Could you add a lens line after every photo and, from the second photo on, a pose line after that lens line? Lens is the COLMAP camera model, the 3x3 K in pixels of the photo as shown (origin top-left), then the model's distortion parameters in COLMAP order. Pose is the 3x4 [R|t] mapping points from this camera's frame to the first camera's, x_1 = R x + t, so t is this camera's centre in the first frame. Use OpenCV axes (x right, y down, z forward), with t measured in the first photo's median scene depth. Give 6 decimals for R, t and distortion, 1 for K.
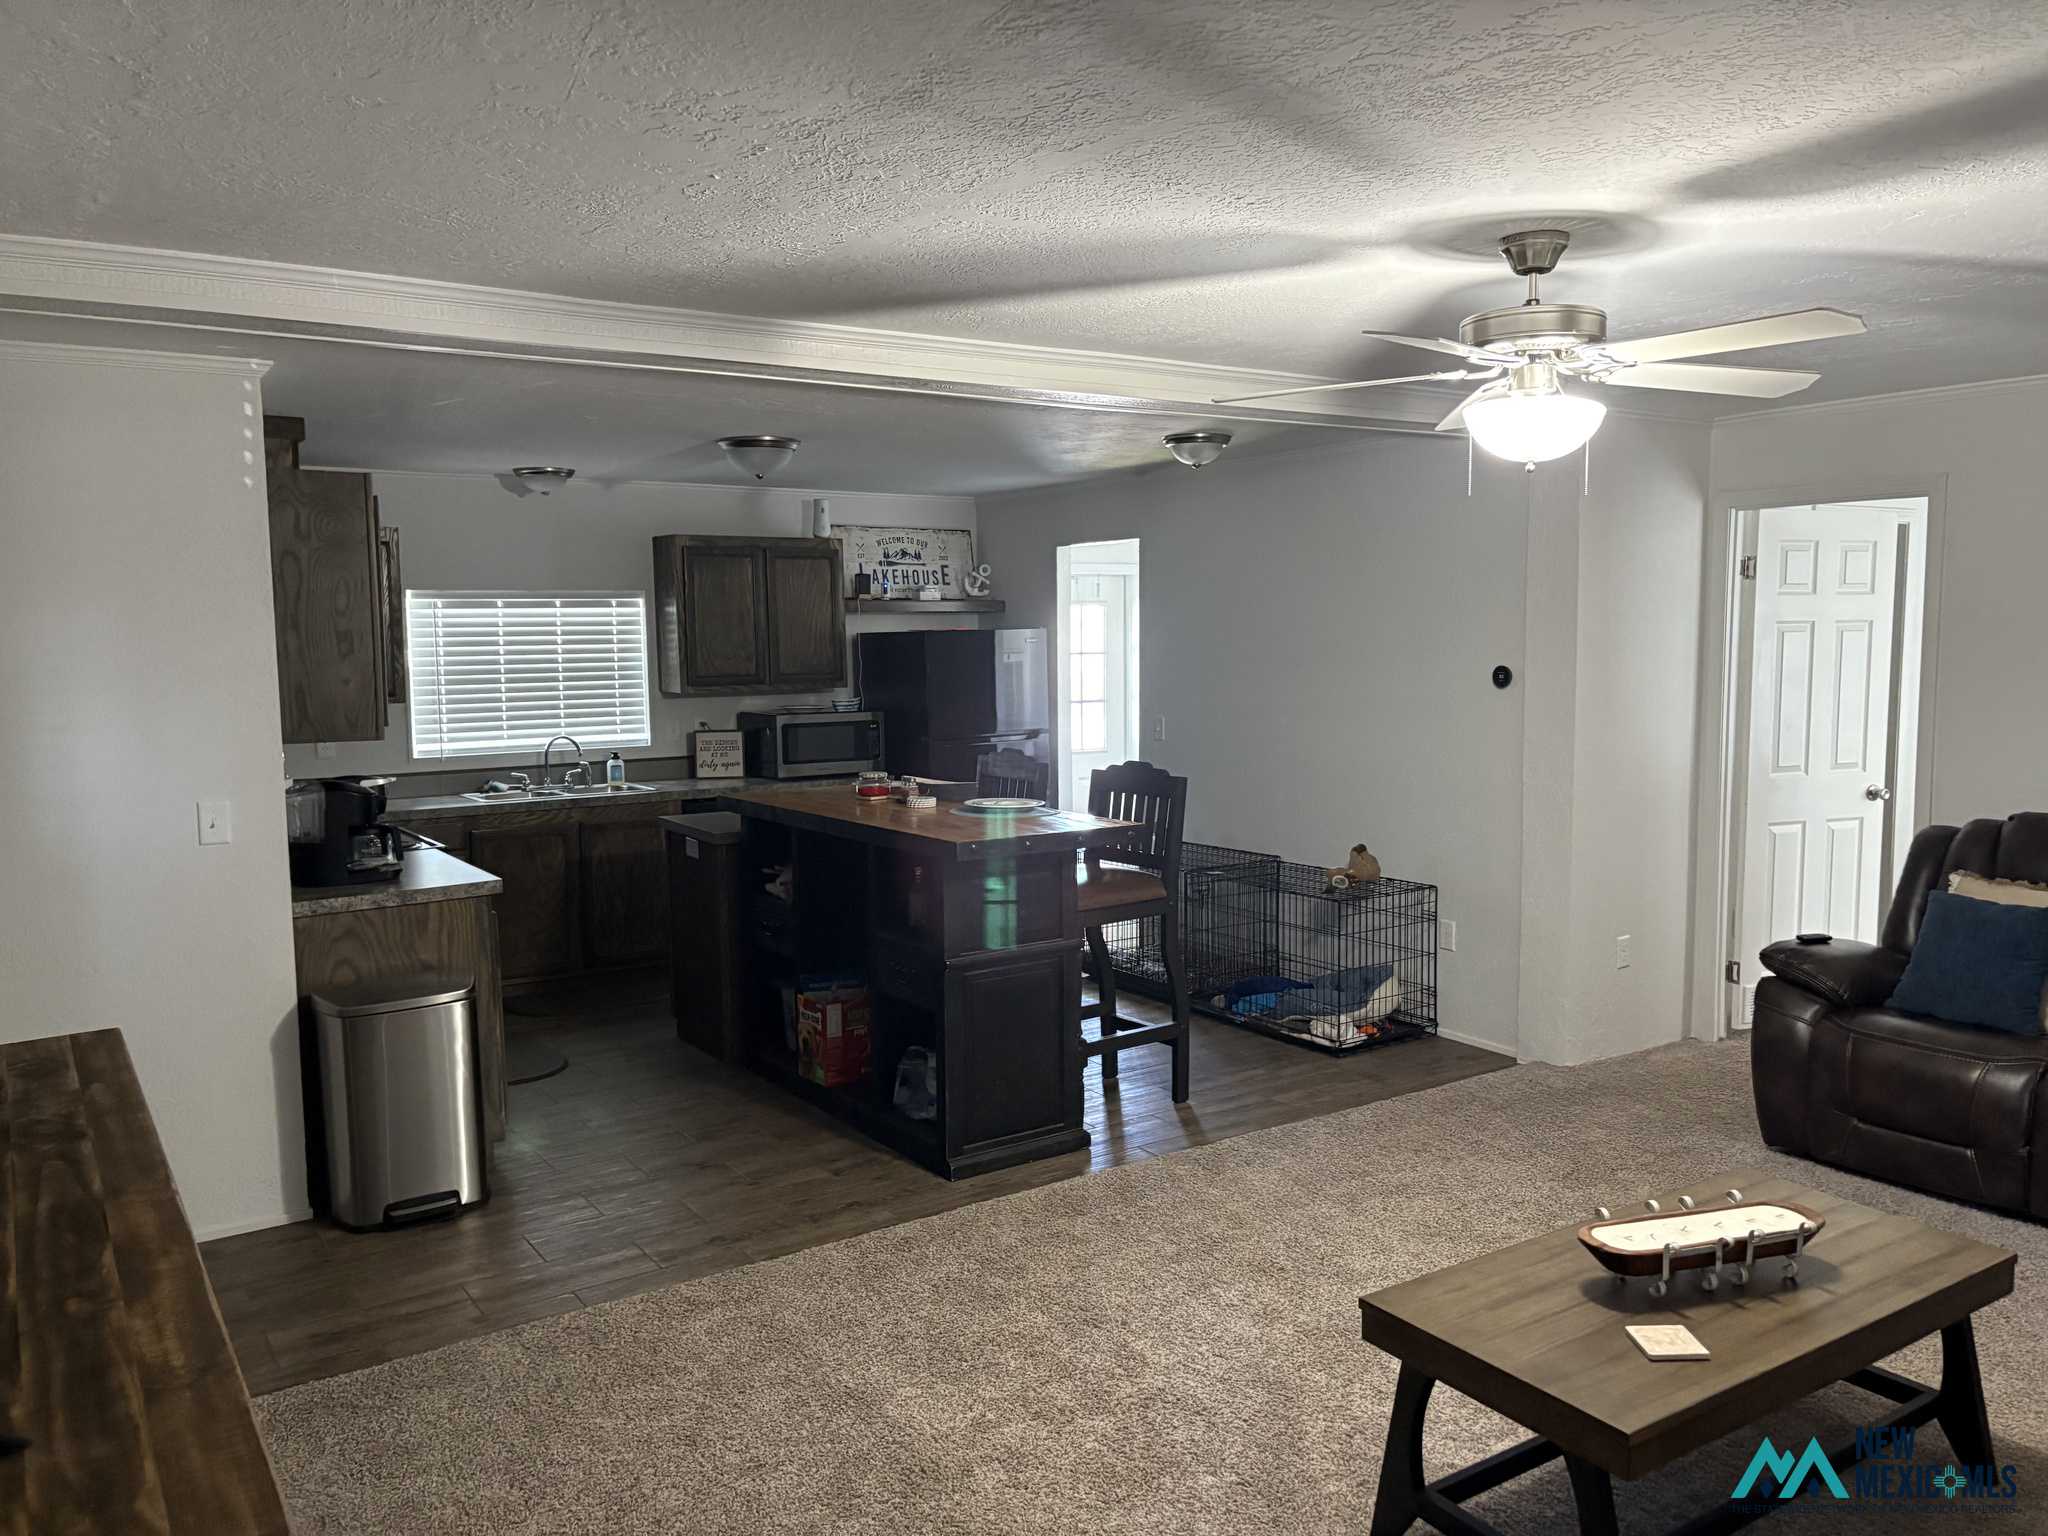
lens RADIAL K [[1553.9, 0, 1024.0], [0, 1553.9, 768.0], [0, 0, 1]] dist [0.101869, -0.133827]
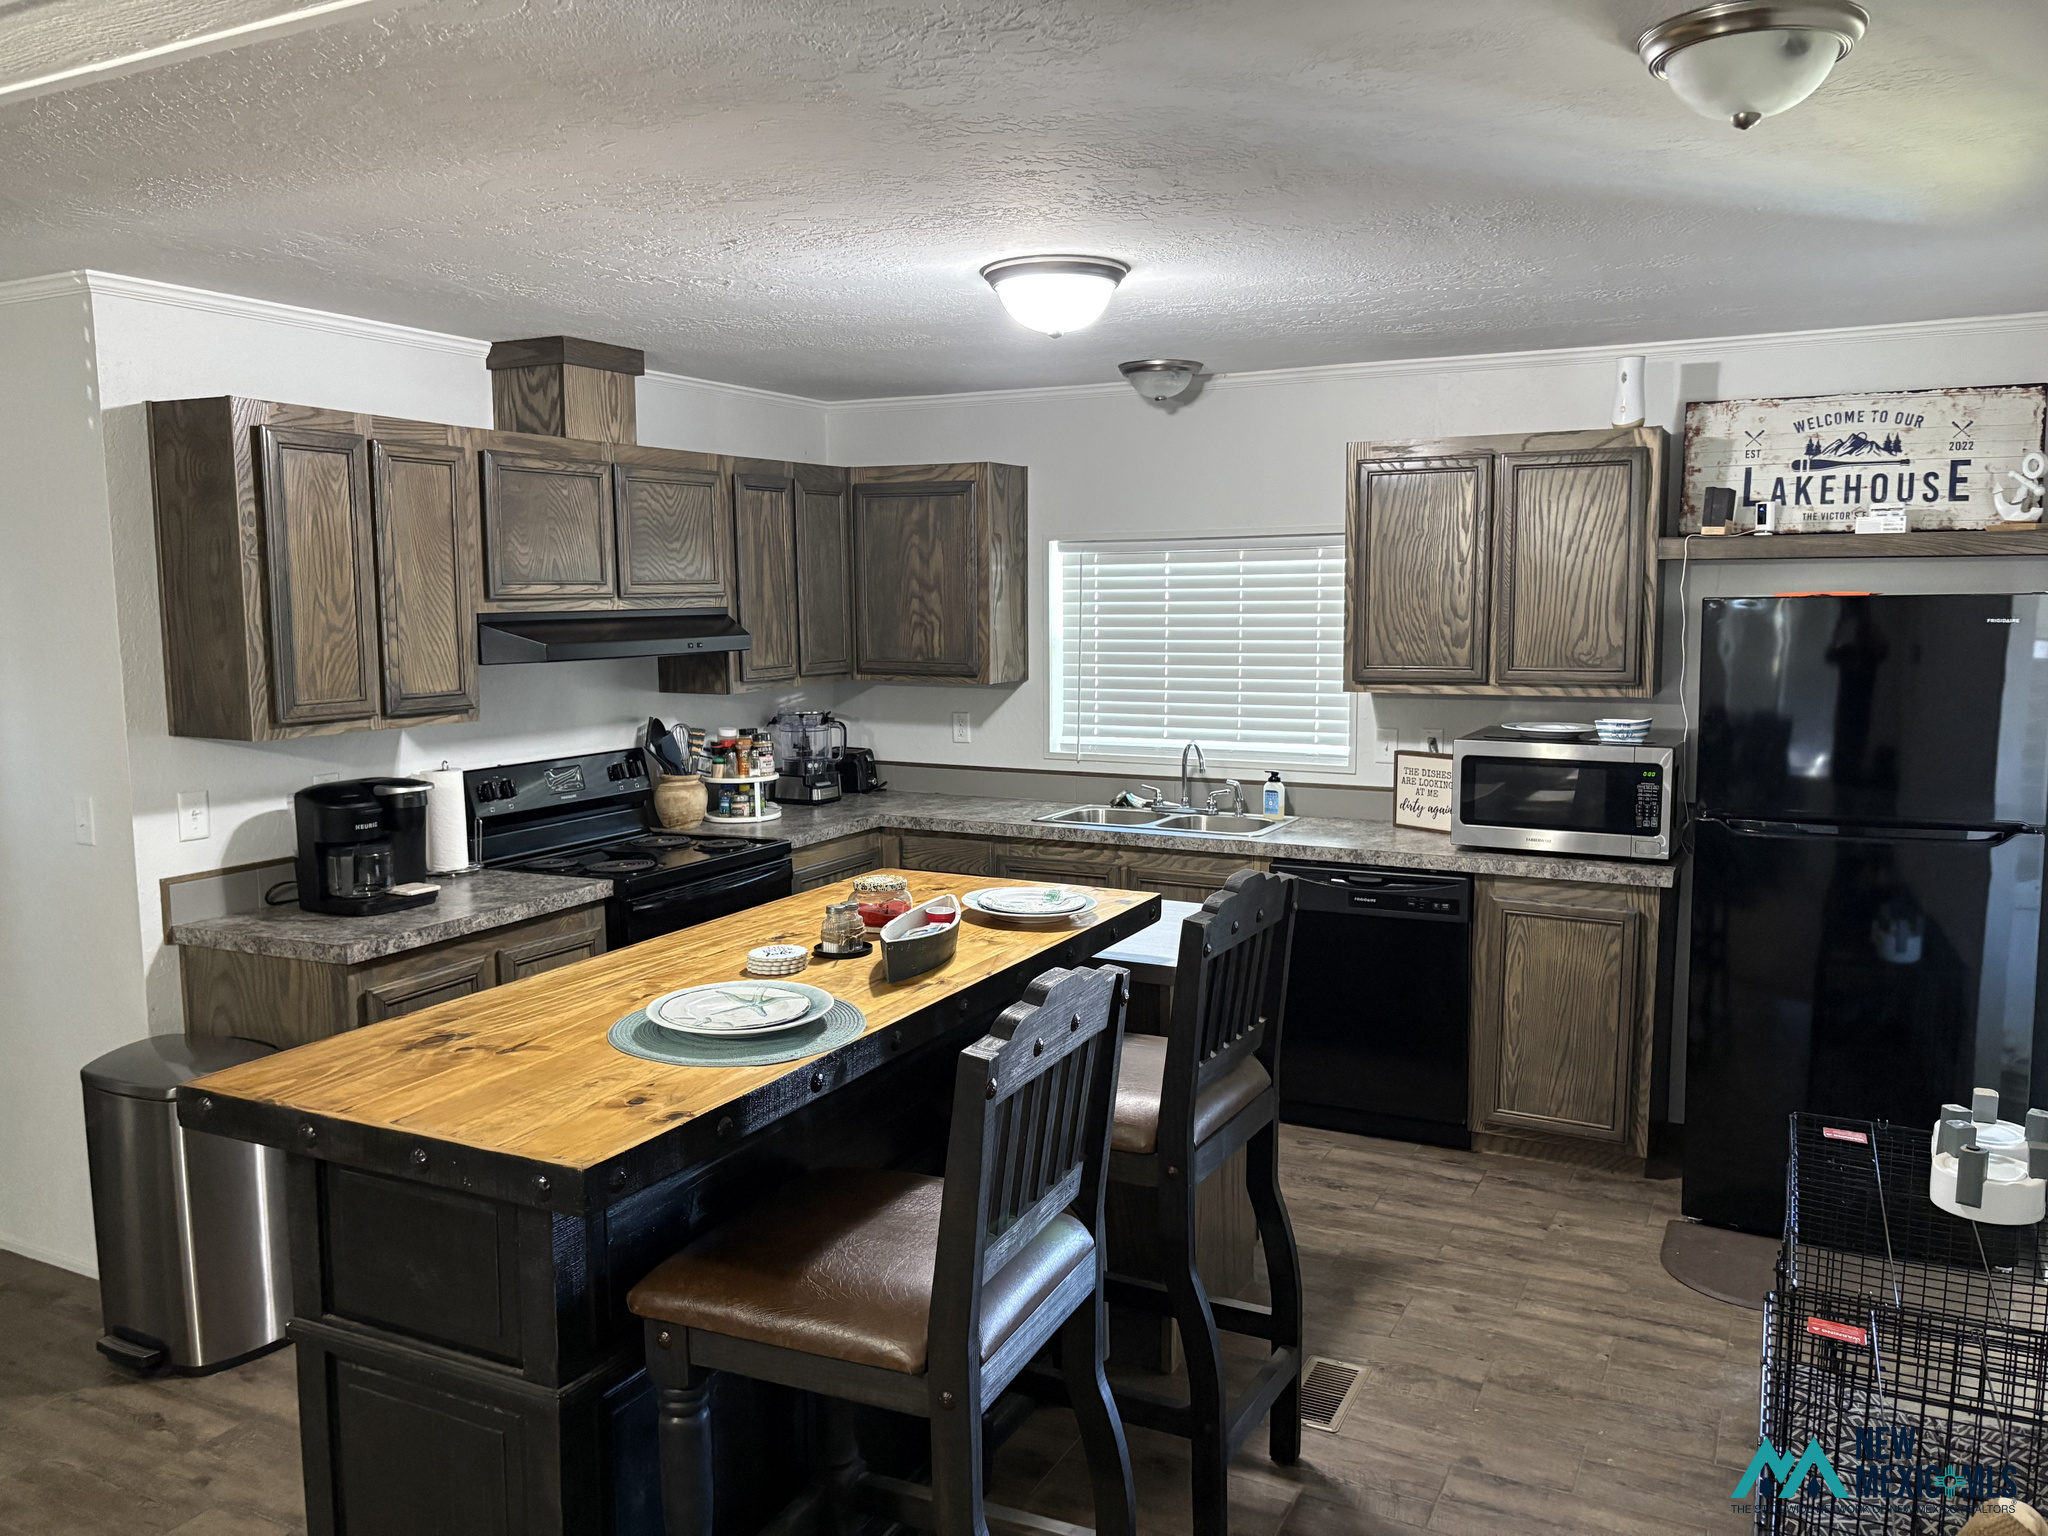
lens RADIAL K [[1522.8, 0, 1024.0], [0, 1522.8, 768.0], [0, 0, 1]] dist [0.012833, -0.000395]
pose [[0.489157, 0.108507, -0.865420, 0.258254], [-0.076580, 0.993742, 0.081312, -0.056424], [0.868827, 0.026500, 0.494405, 0.566260]]
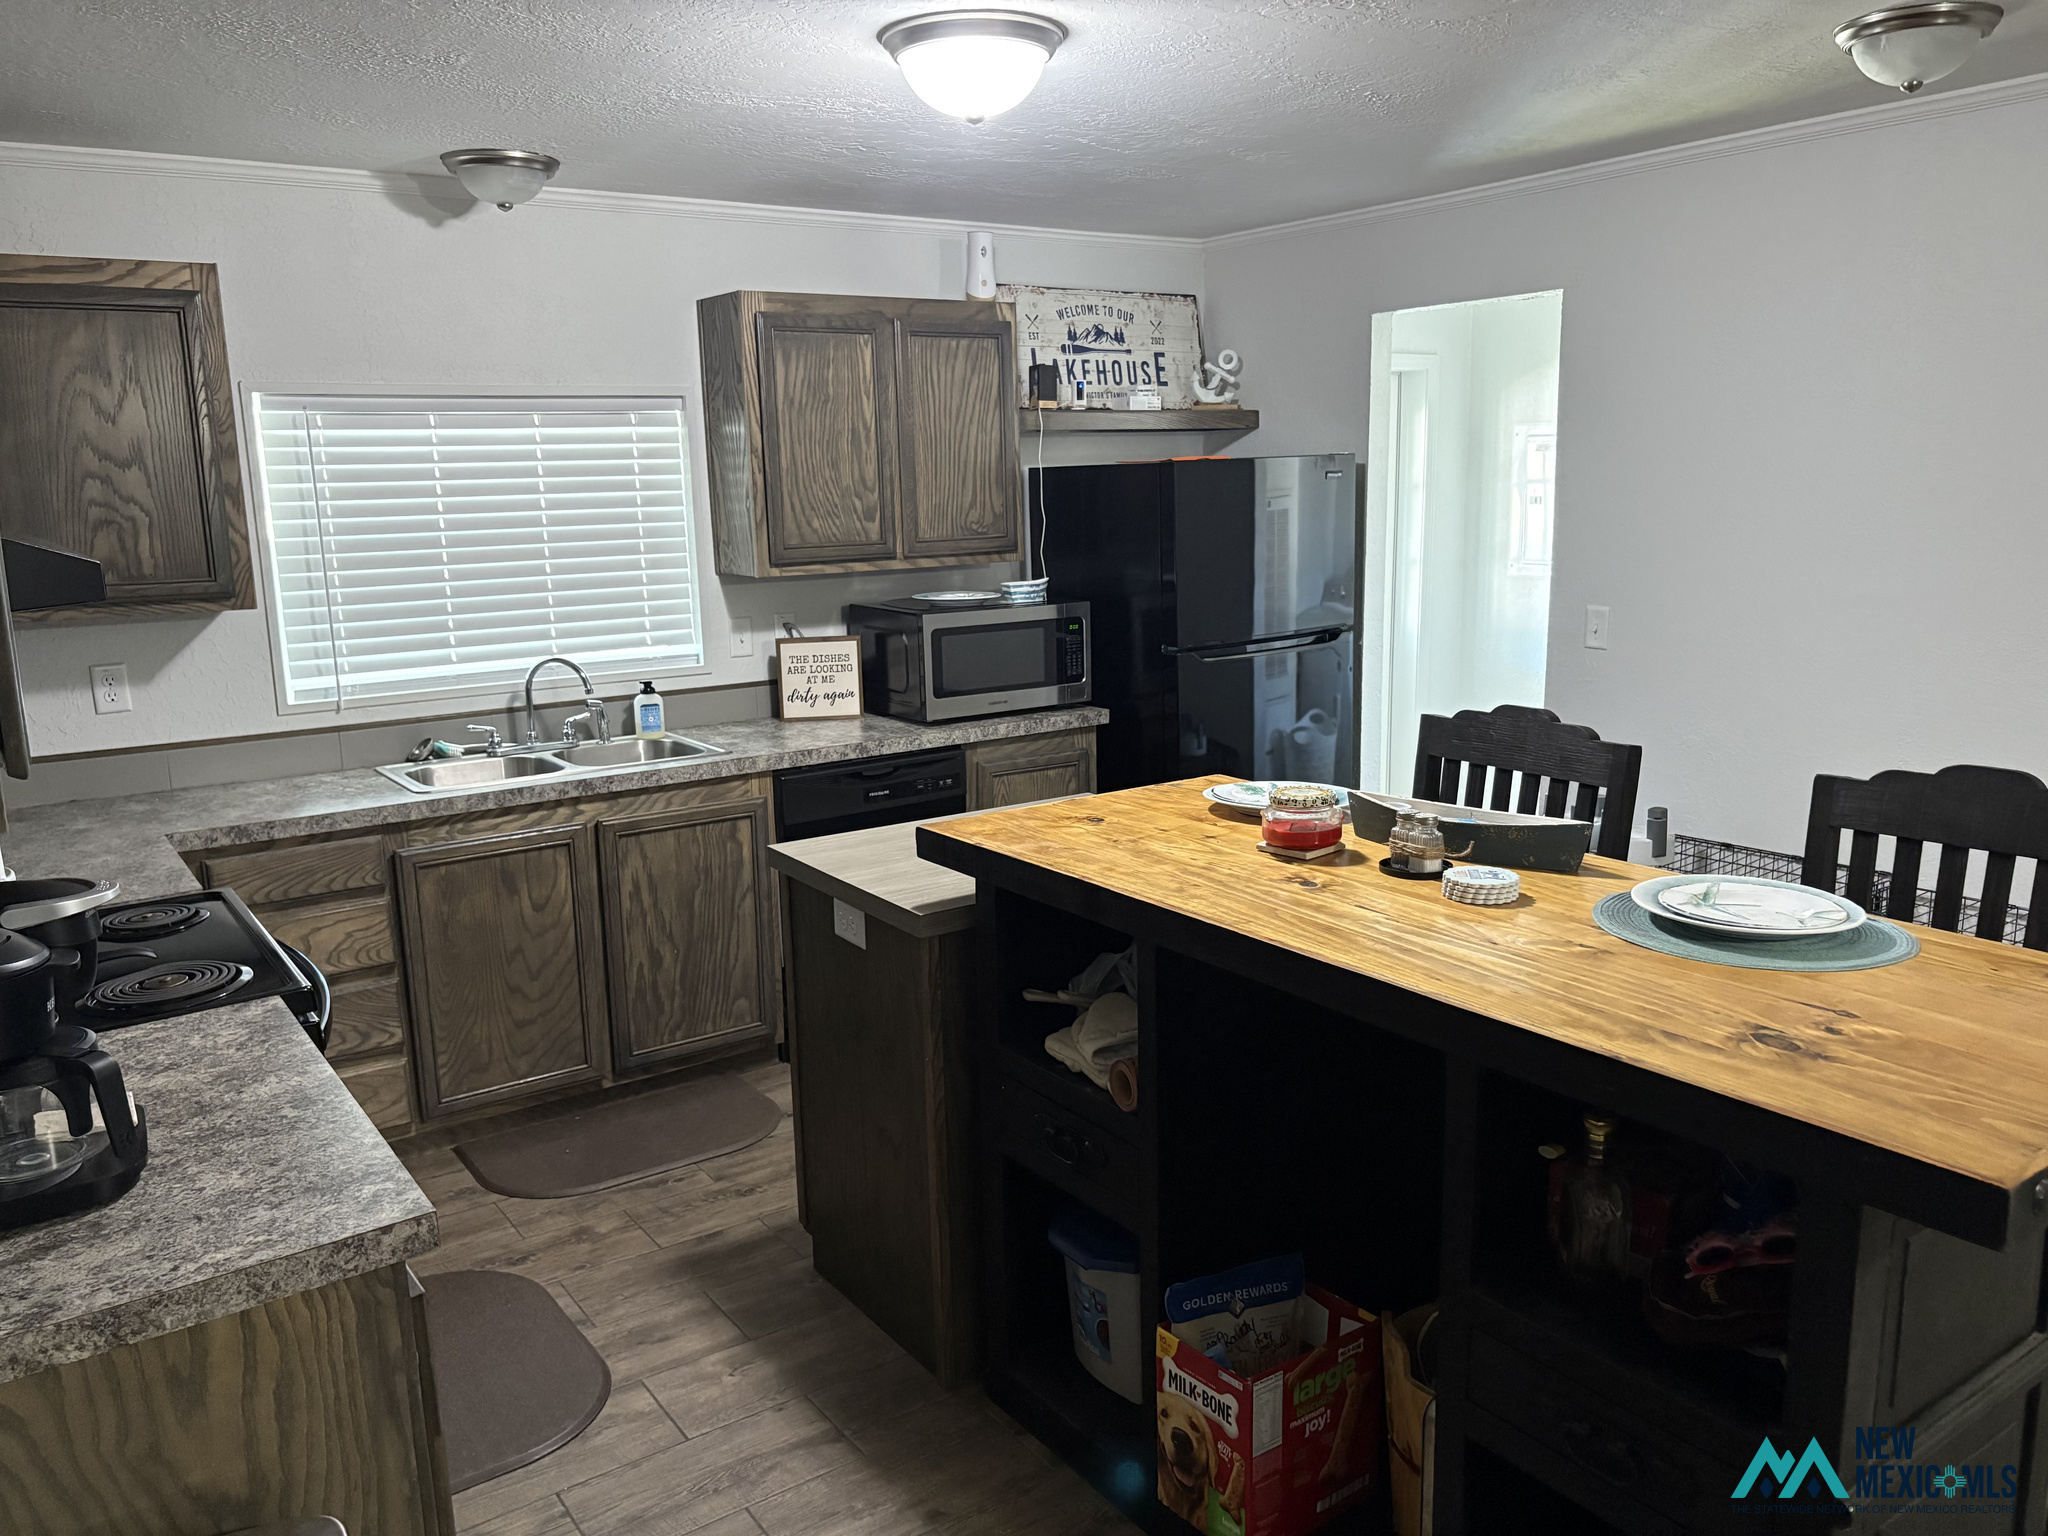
lens RADIAL K [[1553.9, 0, 1024.0], [0, 1553.9, 768.0], [0, 0, 1]] dist [0.101869, -0.133827]
pose [[0.999770, -0.015538, 0.014793, -0.129131], [0.013971, 0.994819, 0.100695, -0.033838], [-0.016281, -0.100465, 0.994807, 0.413742]]
